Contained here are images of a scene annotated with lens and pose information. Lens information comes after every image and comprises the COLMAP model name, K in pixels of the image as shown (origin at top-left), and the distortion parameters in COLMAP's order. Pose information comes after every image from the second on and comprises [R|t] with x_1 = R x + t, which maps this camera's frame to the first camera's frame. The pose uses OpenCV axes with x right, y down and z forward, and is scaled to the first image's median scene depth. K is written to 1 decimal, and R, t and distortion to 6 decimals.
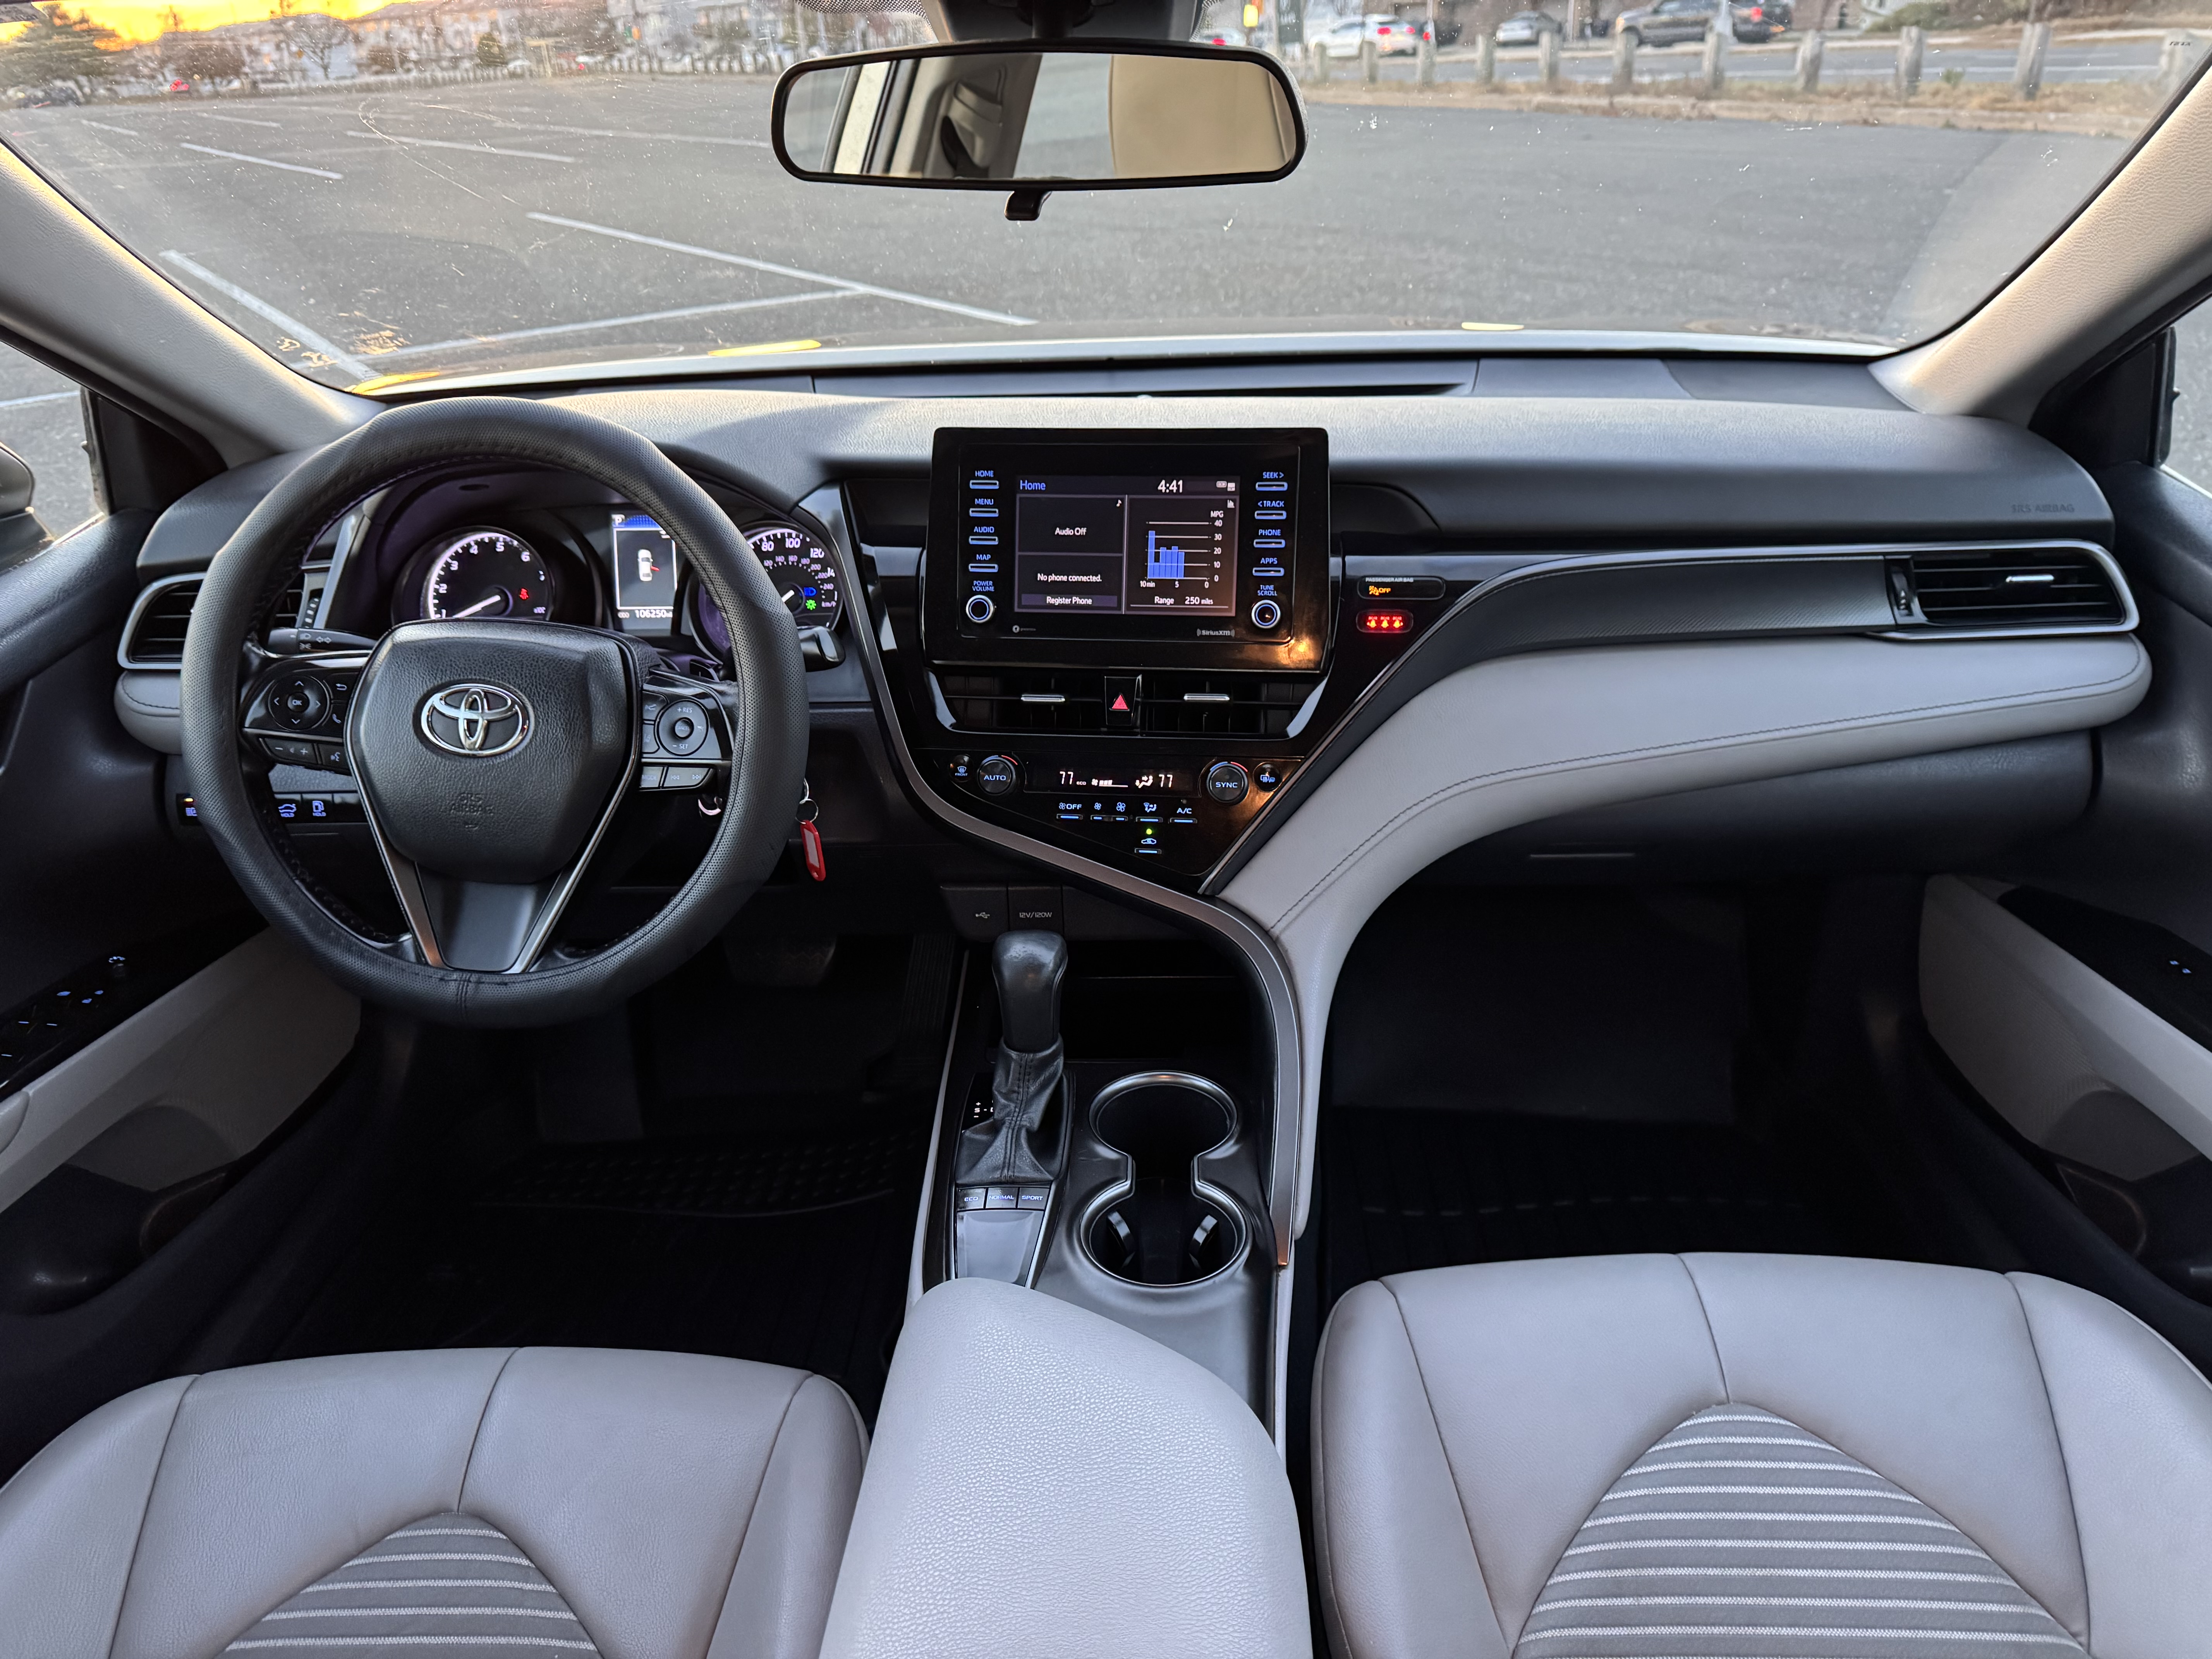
lens RADIAL K [[1564.0, 0, 1119.8], [0, 1564.0, 813.2], [0, 0, 1]] dist [0.013741, -0.014663]
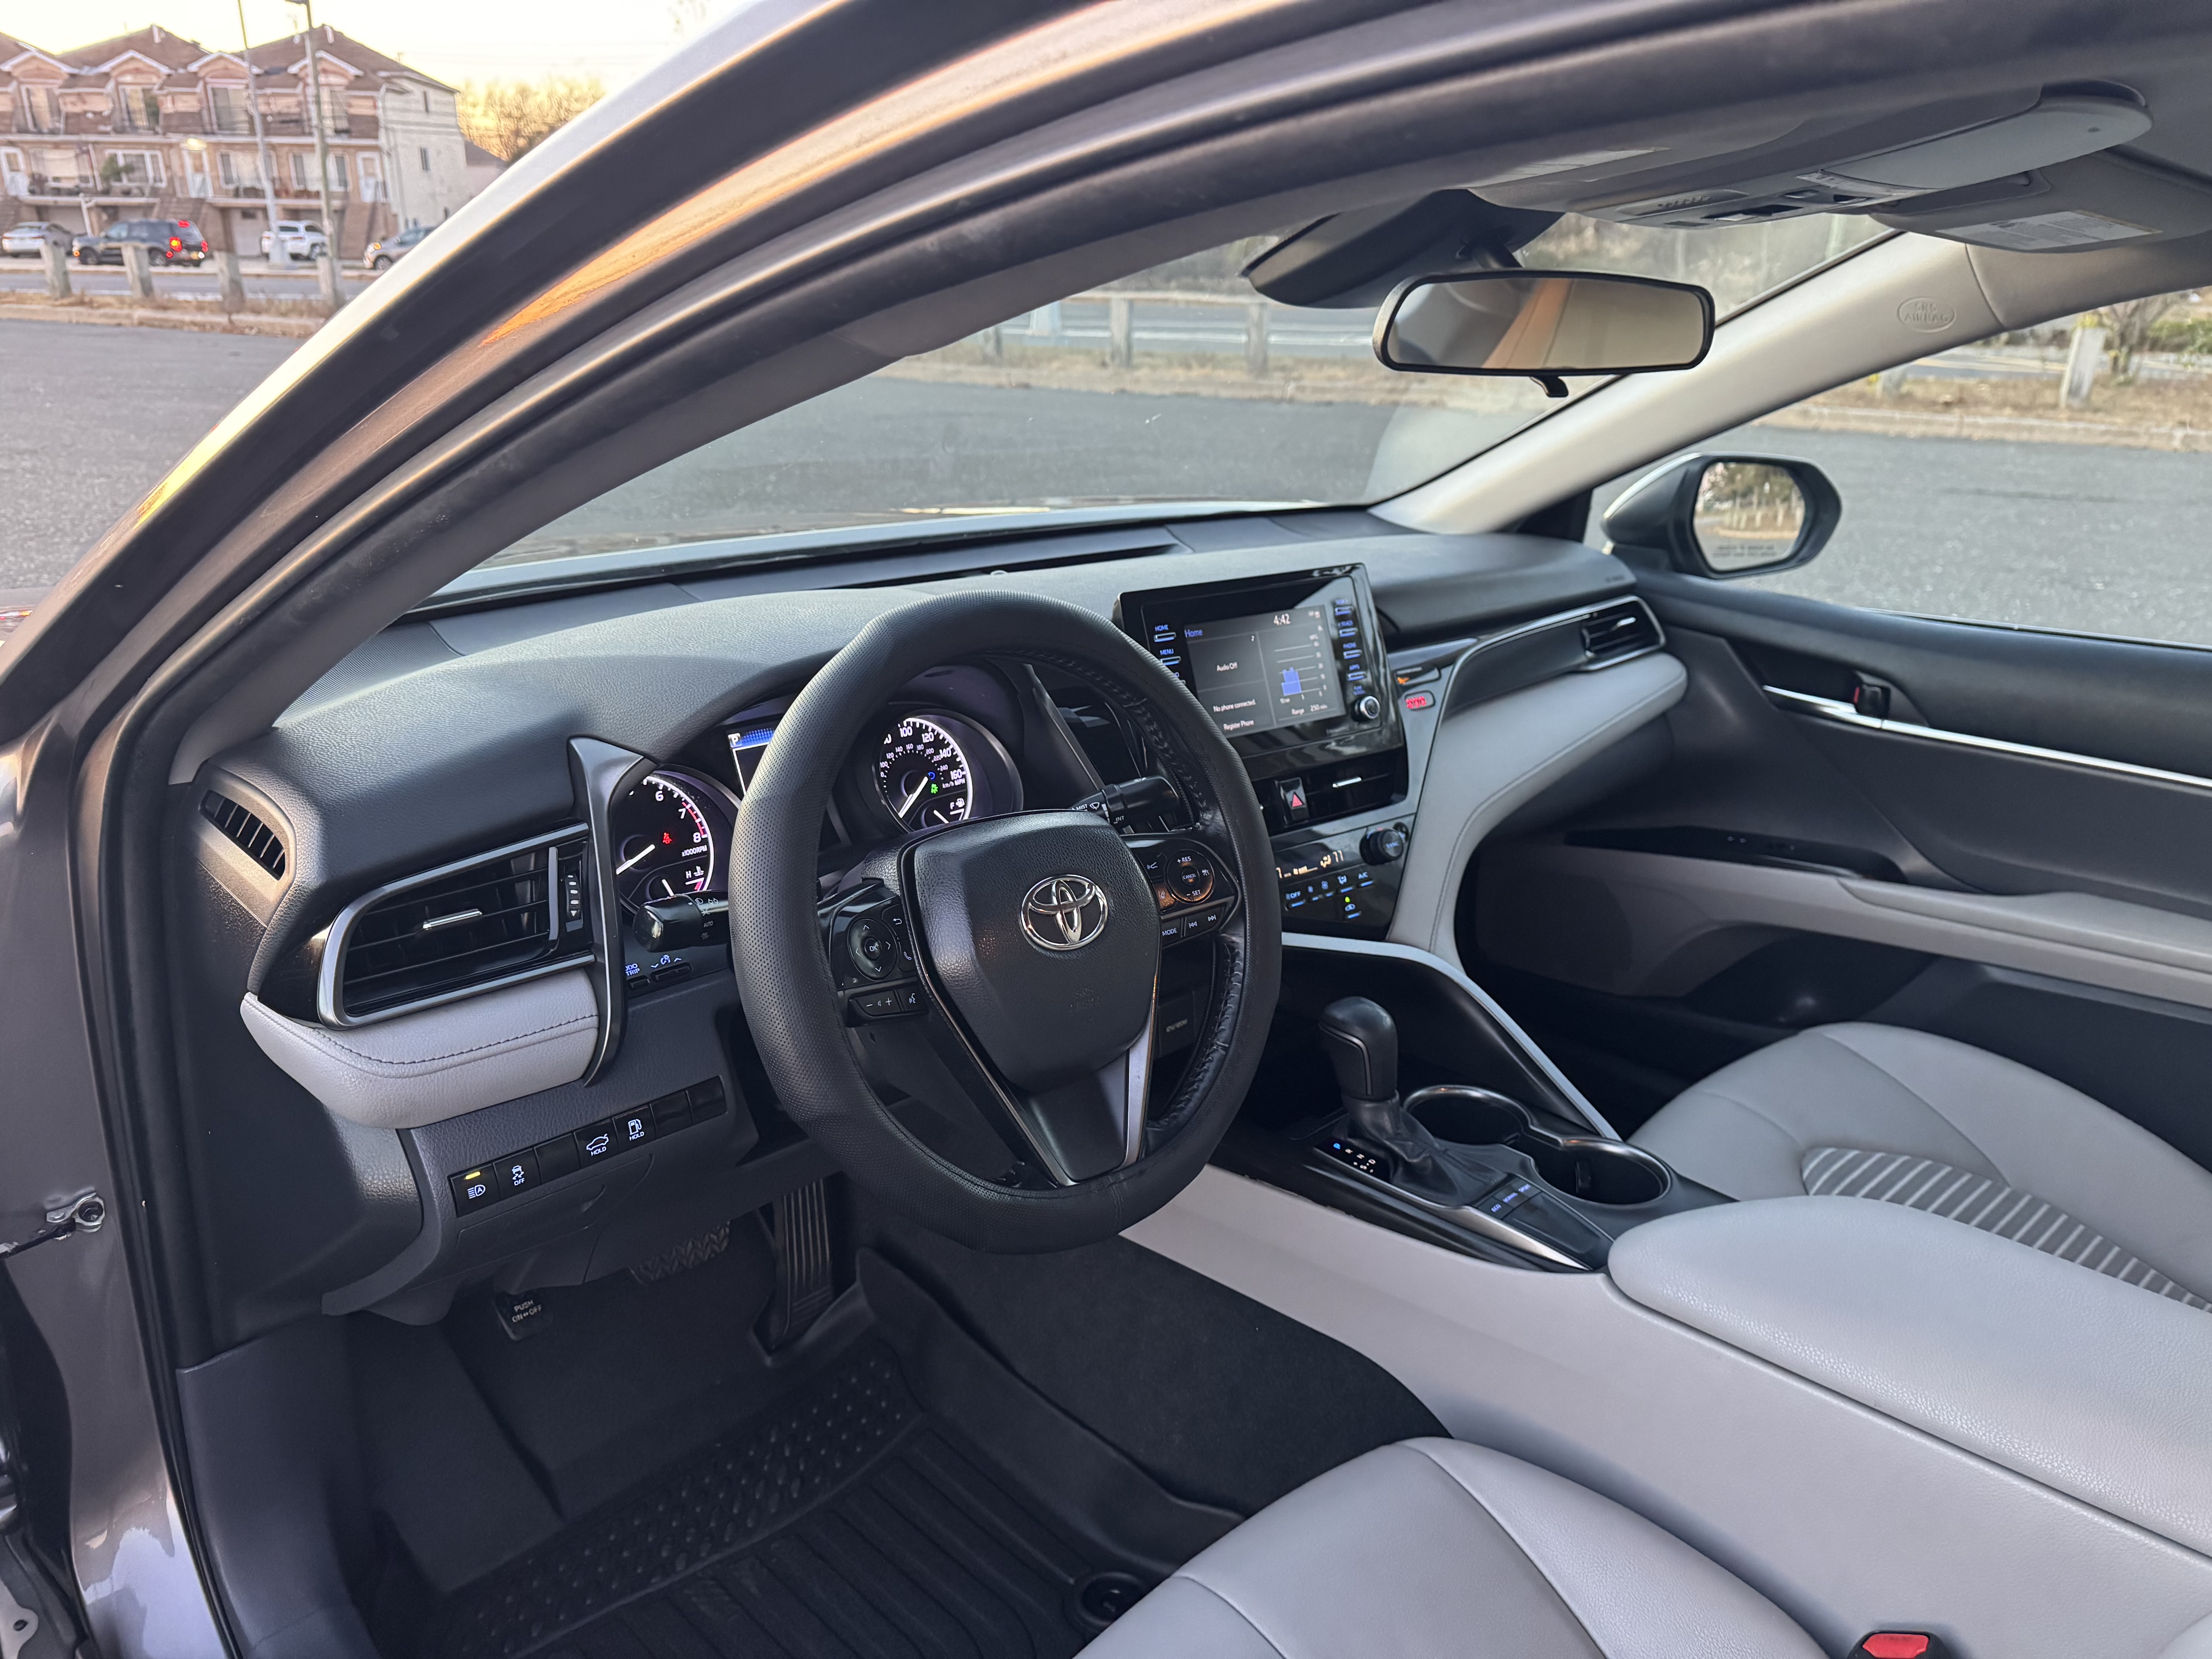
lens RADIAL K [[1564.0, 0, 1096.4], [0, 1564.0, 825.7], [0, 0, 1]] dist [0.013741, -0.014663]
pose [[0.687176, -0.192752, 0.700454, -0.787975], [0.273887, 0.961753, -0.004038, -0.075360], [-0.672886, 0.194620, 0.713686, 0.220183]]
